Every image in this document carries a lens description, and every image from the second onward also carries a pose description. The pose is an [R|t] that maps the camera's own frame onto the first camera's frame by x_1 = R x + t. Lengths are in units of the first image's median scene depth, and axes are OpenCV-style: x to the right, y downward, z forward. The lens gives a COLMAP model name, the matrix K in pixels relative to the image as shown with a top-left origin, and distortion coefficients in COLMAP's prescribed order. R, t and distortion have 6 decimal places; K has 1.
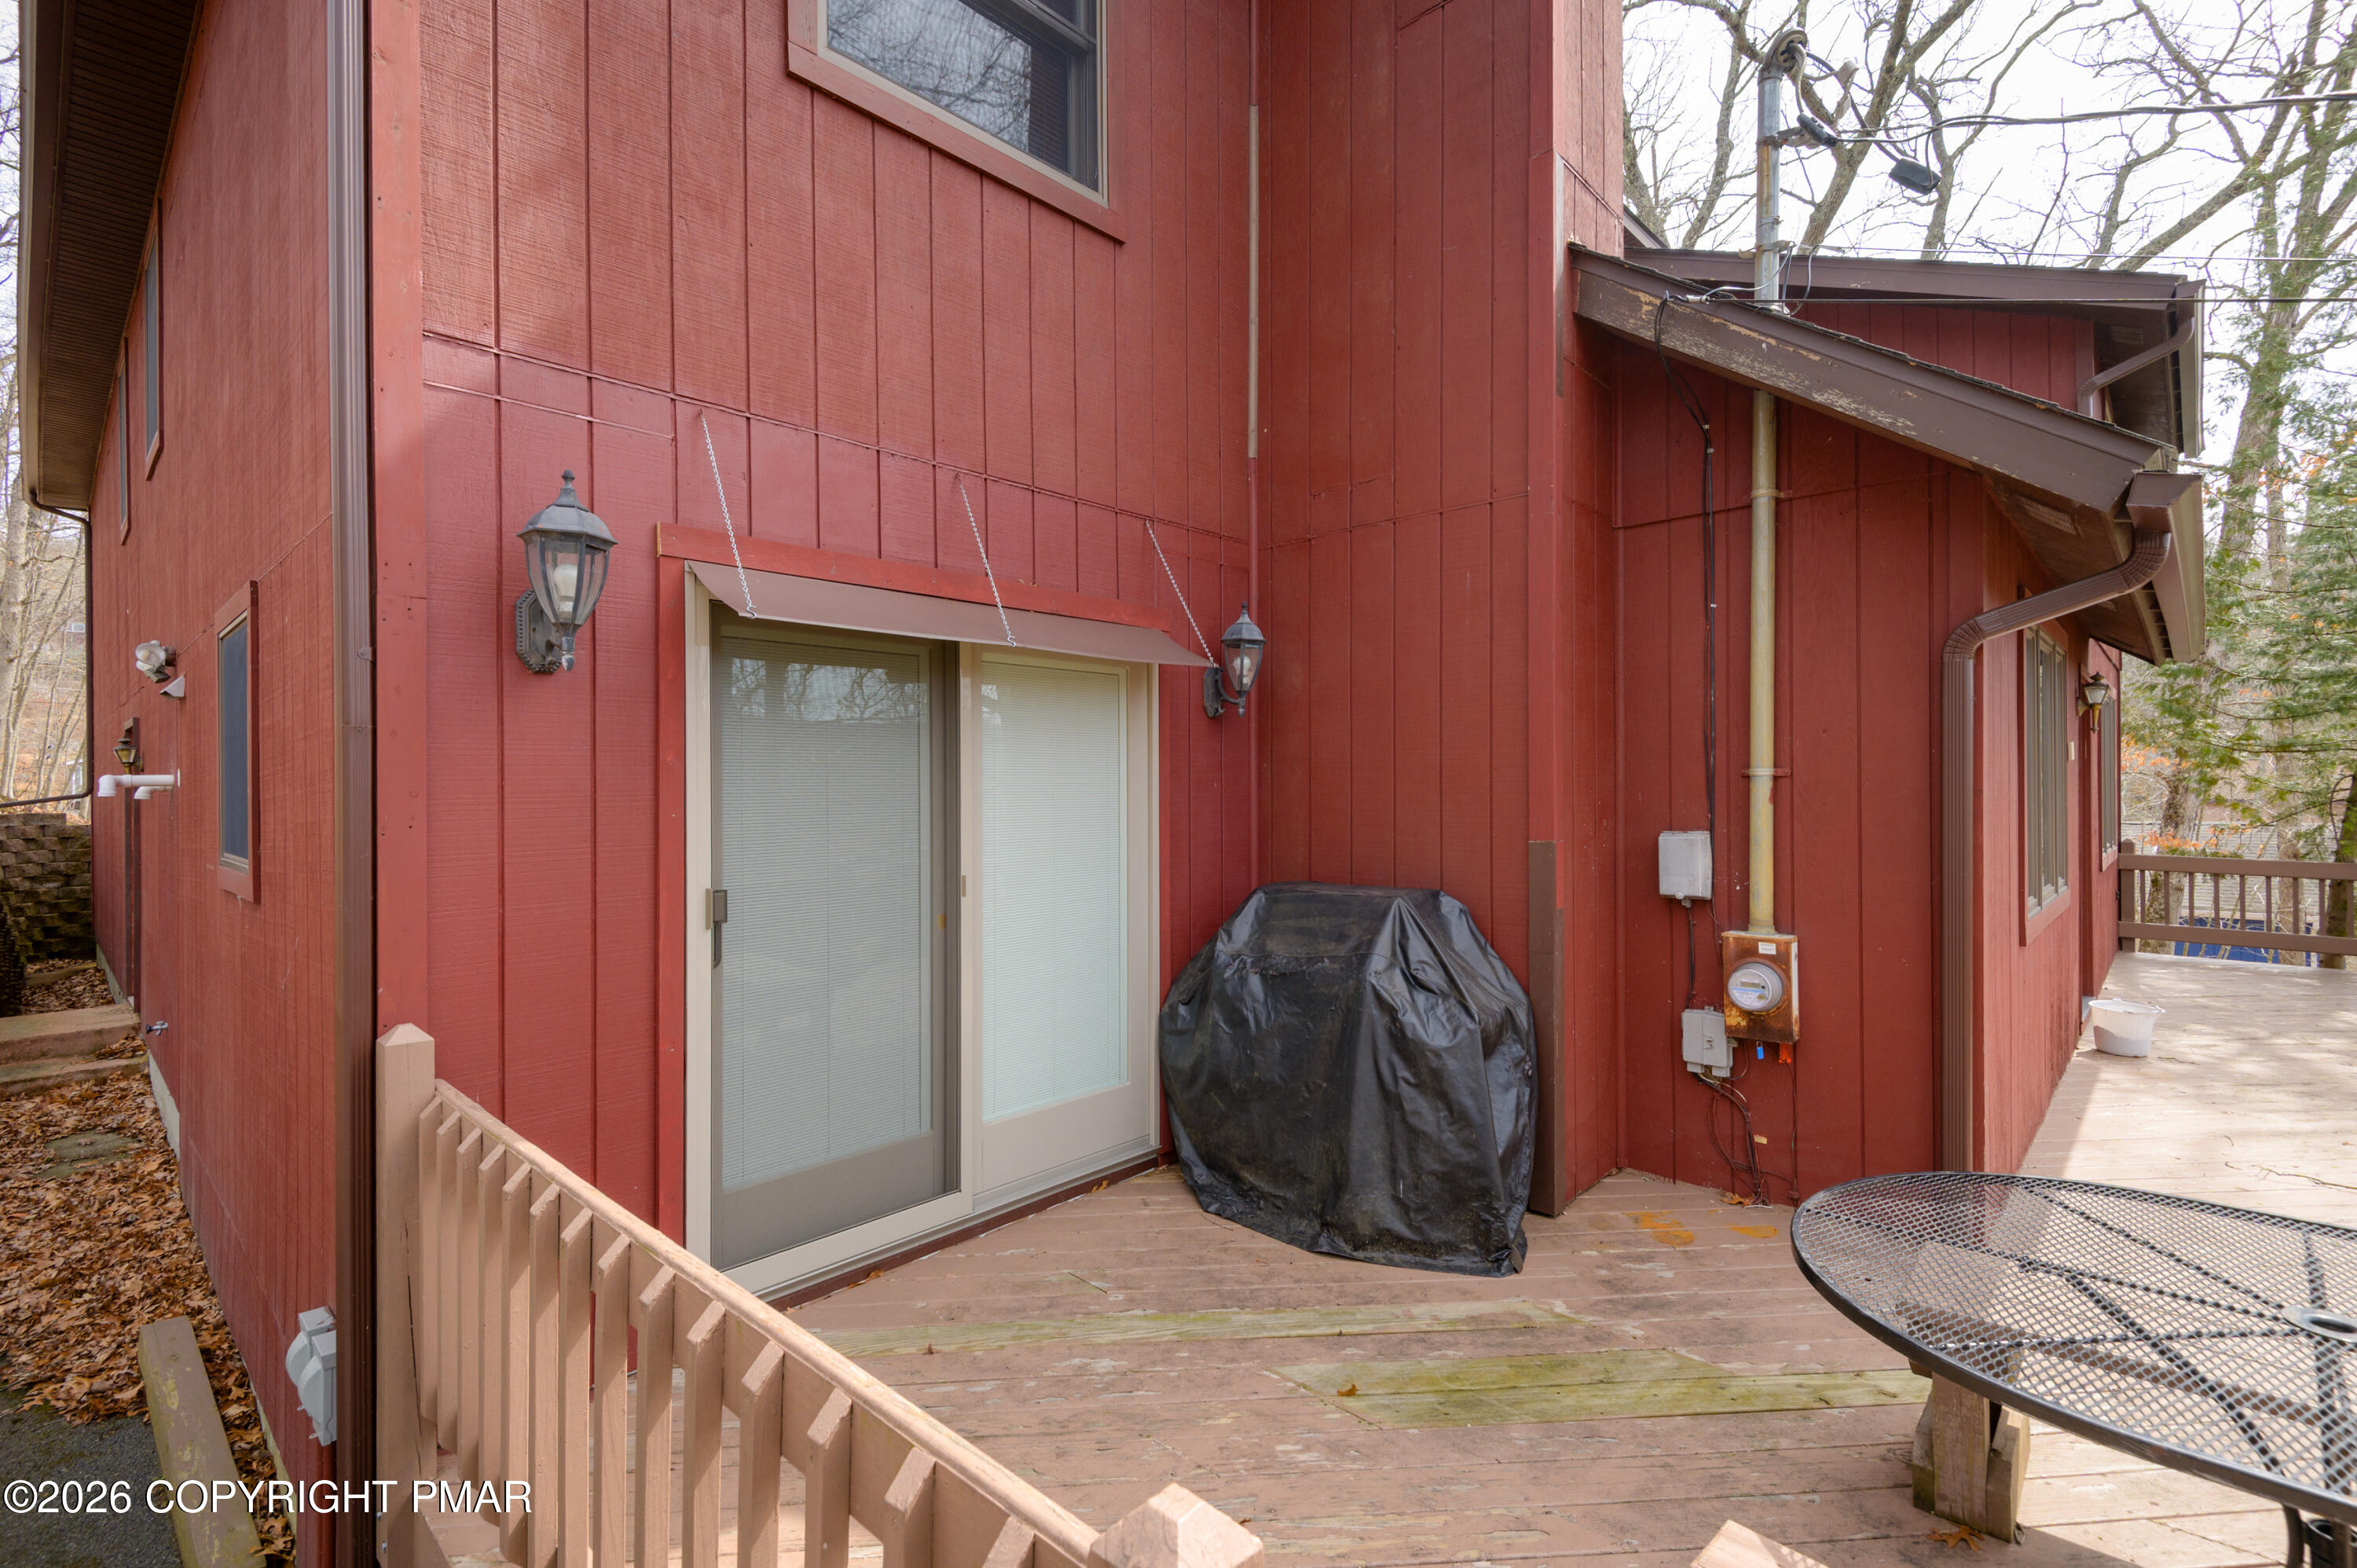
lens RADIAL K [[1073.4, 0, 1178.5], [0, 1073.4, 784.0], [0, 0, 1]] dist [-0.001547, -0.000178]
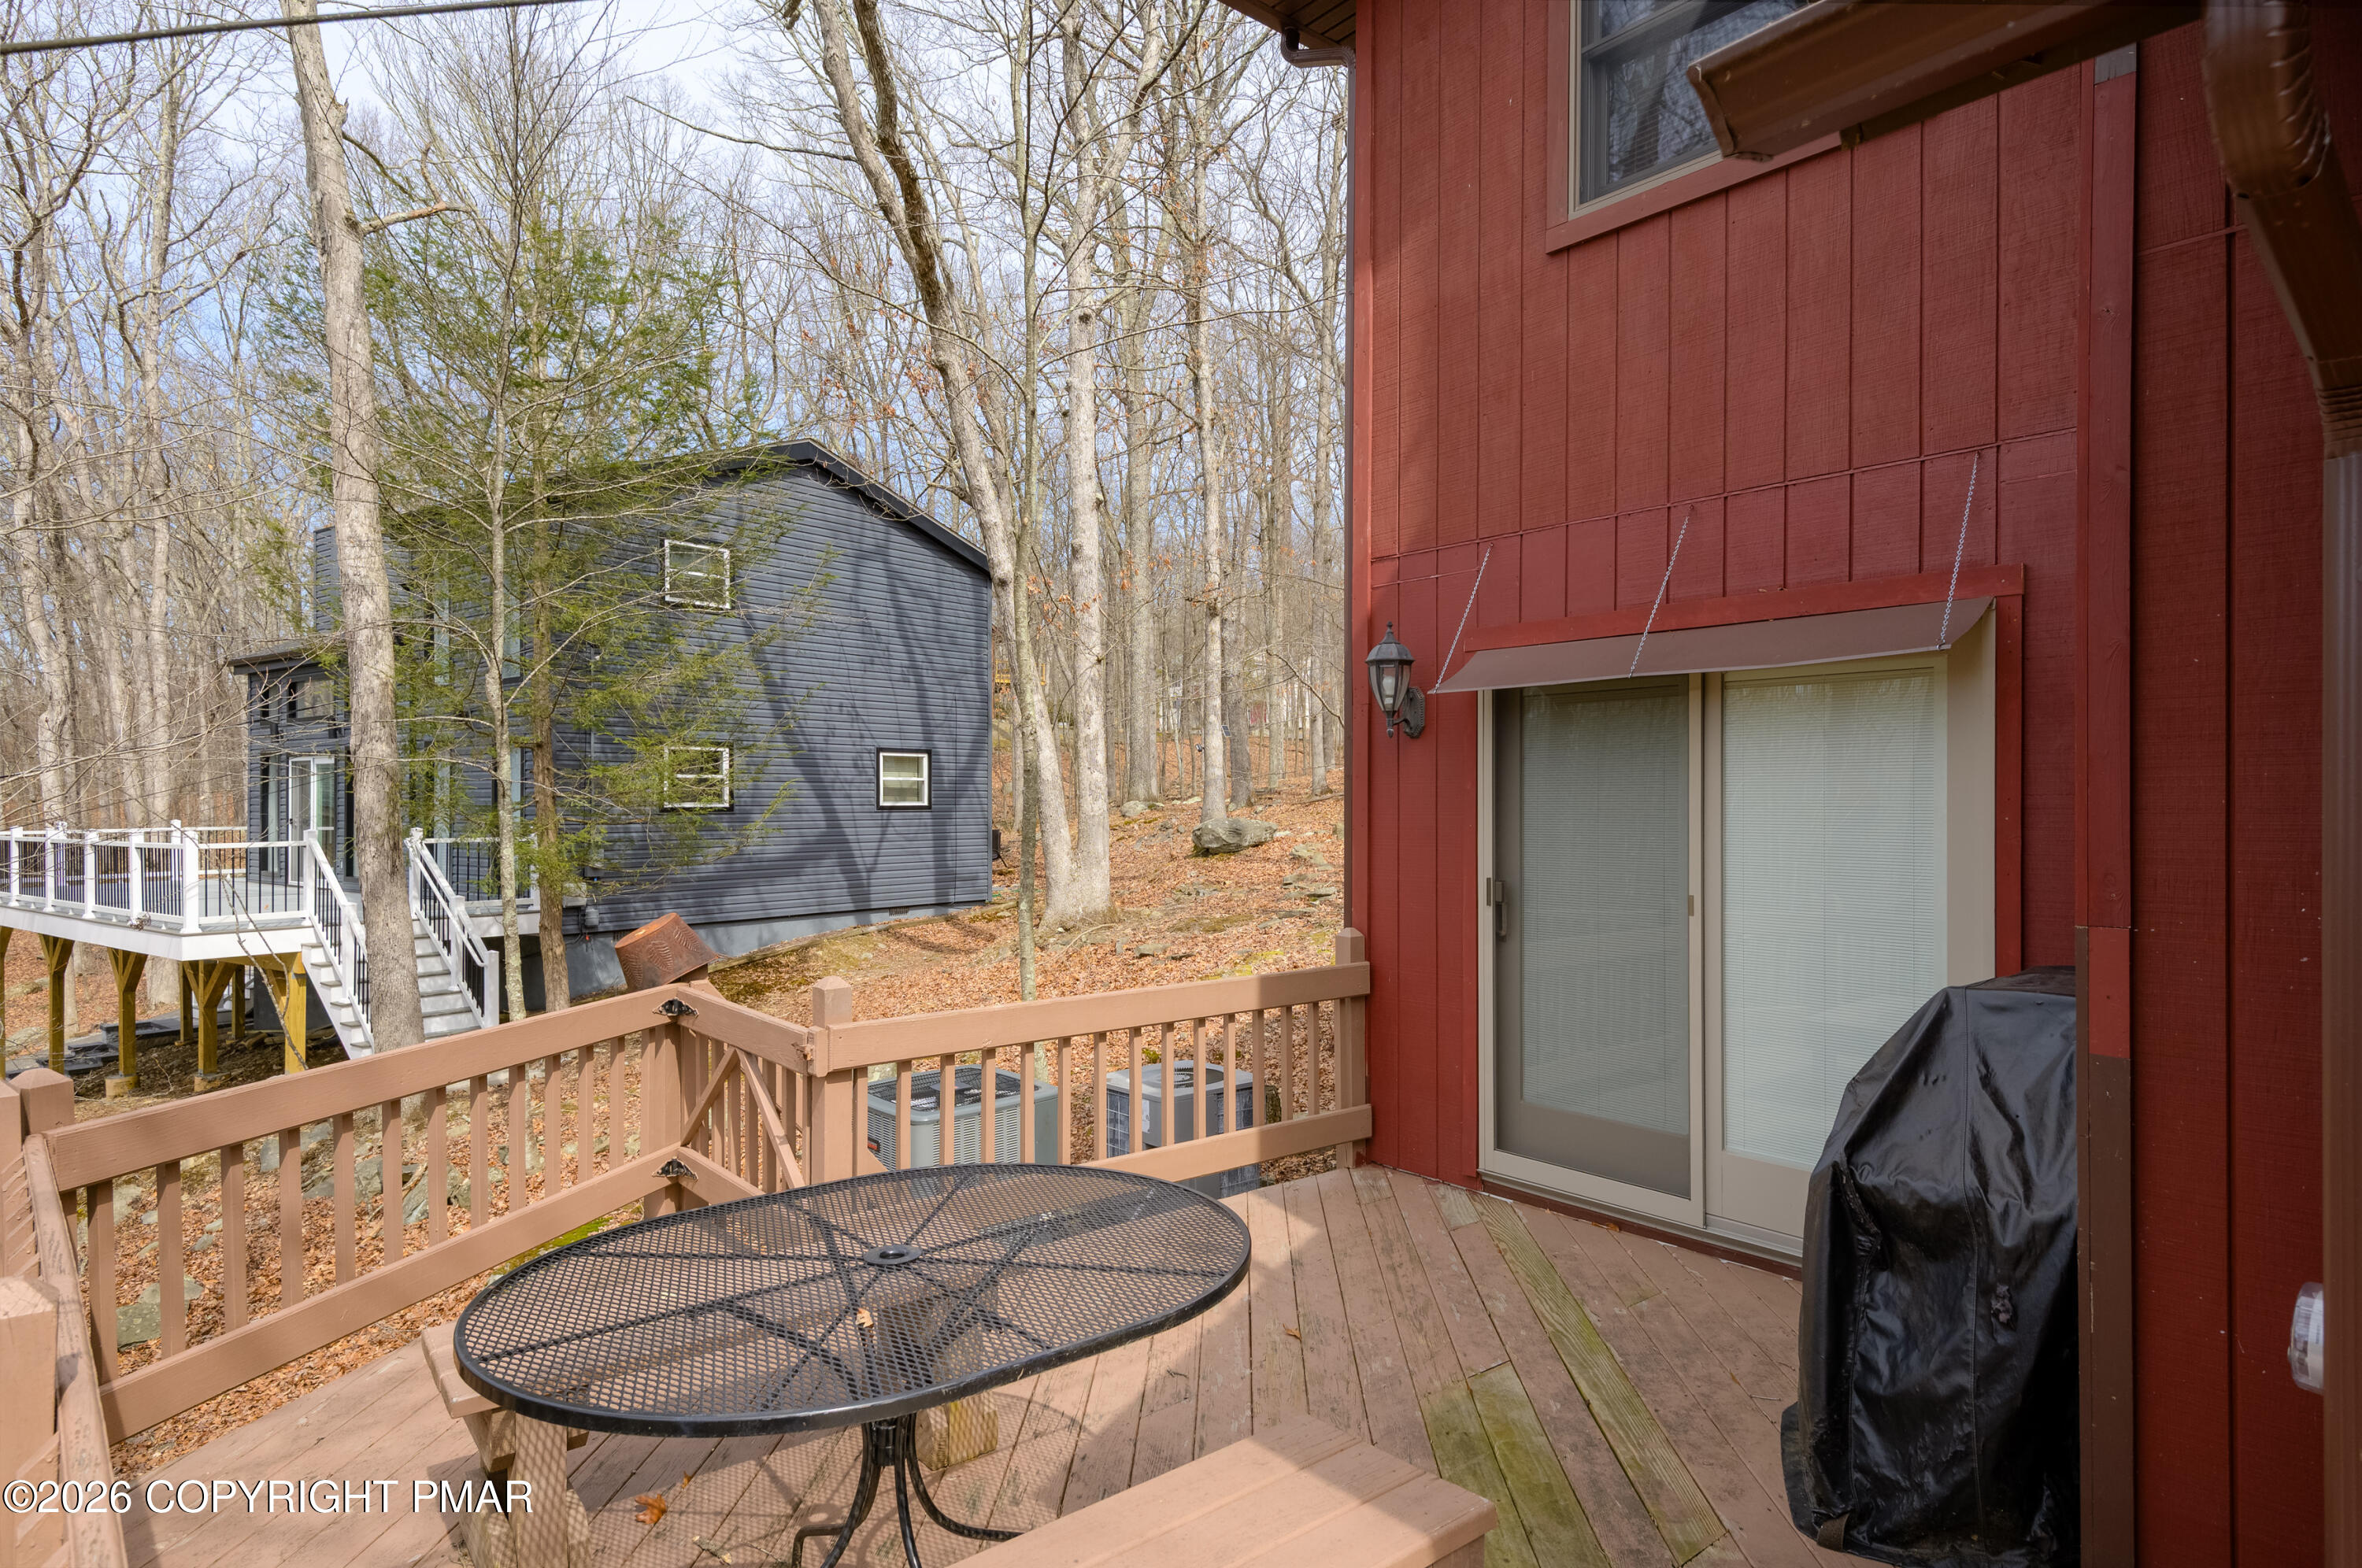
lens RADIAL K [[1366.3, 0, 1181.0], [0, 1366.3, 784.0], [0, 0, 1]] dist [0.005140, 0.000373]
pose [[-0.127371, -0.002755, -0.991851, 1.294984], [0.002774, 0.999991, -0.003134, -0.022180], [0.991851, -0.003151, -0.127363, 0.753957]]
